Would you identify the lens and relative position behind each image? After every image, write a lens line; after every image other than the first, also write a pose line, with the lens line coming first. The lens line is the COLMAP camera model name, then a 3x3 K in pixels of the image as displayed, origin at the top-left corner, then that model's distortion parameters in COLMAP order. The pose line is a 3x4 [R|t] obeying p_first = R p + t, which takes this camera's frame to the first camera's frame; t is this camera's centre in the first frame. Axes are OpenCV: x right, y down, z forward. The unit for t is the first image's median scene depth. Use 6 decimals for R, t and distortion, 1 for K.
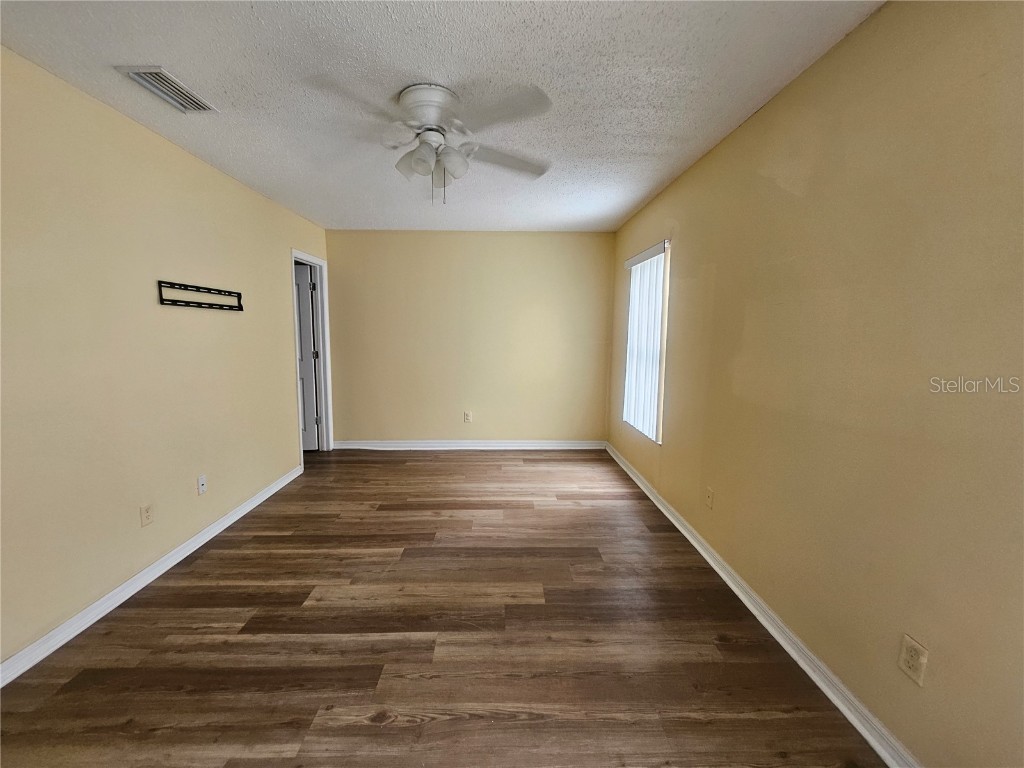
lens RADIAL K [[407.1, 0, 506.2], [0, 407.1, 376.1], [0, 0, 1]] dist [-0.006382, -0.000151]
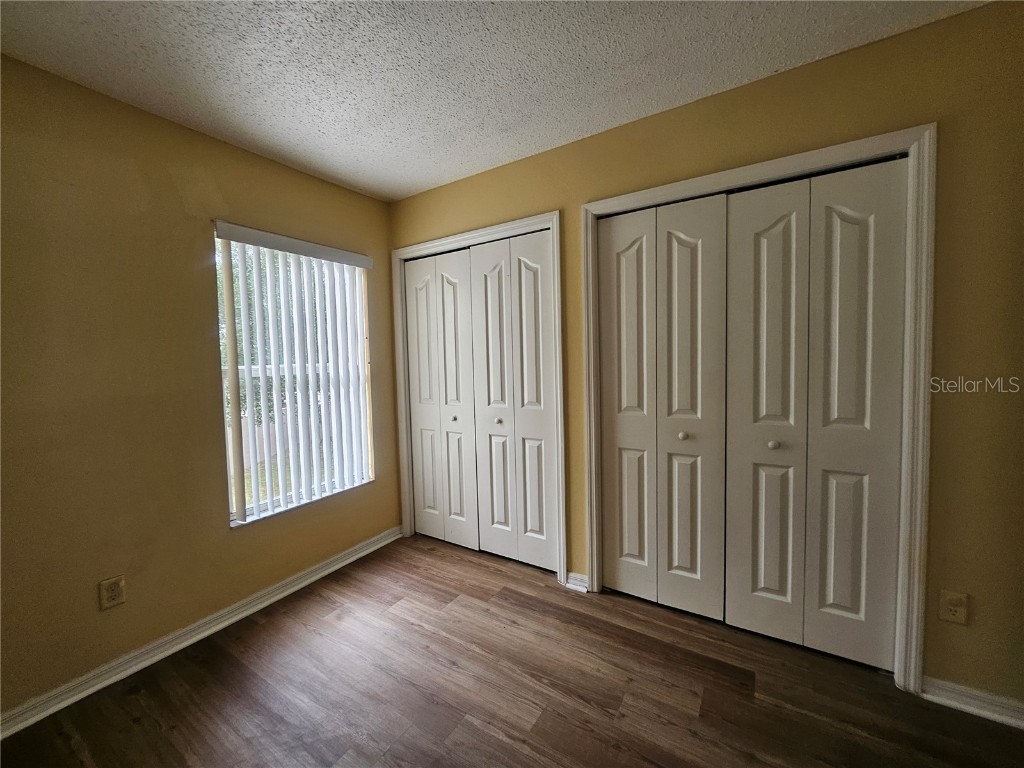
lens RADIAL K [[402.3, 0, 502.9], [0, 402.3, 378.1], [0, 0, 1]] dist [-0.001504, 0.000083]
pose [[-0.830537, -0.011271, 0.556850, -0.341754], [0.082754, 0.986200, 0.143389, -0.041653], [-0.550782, 0.165172, -0.818143, 0.509350]]
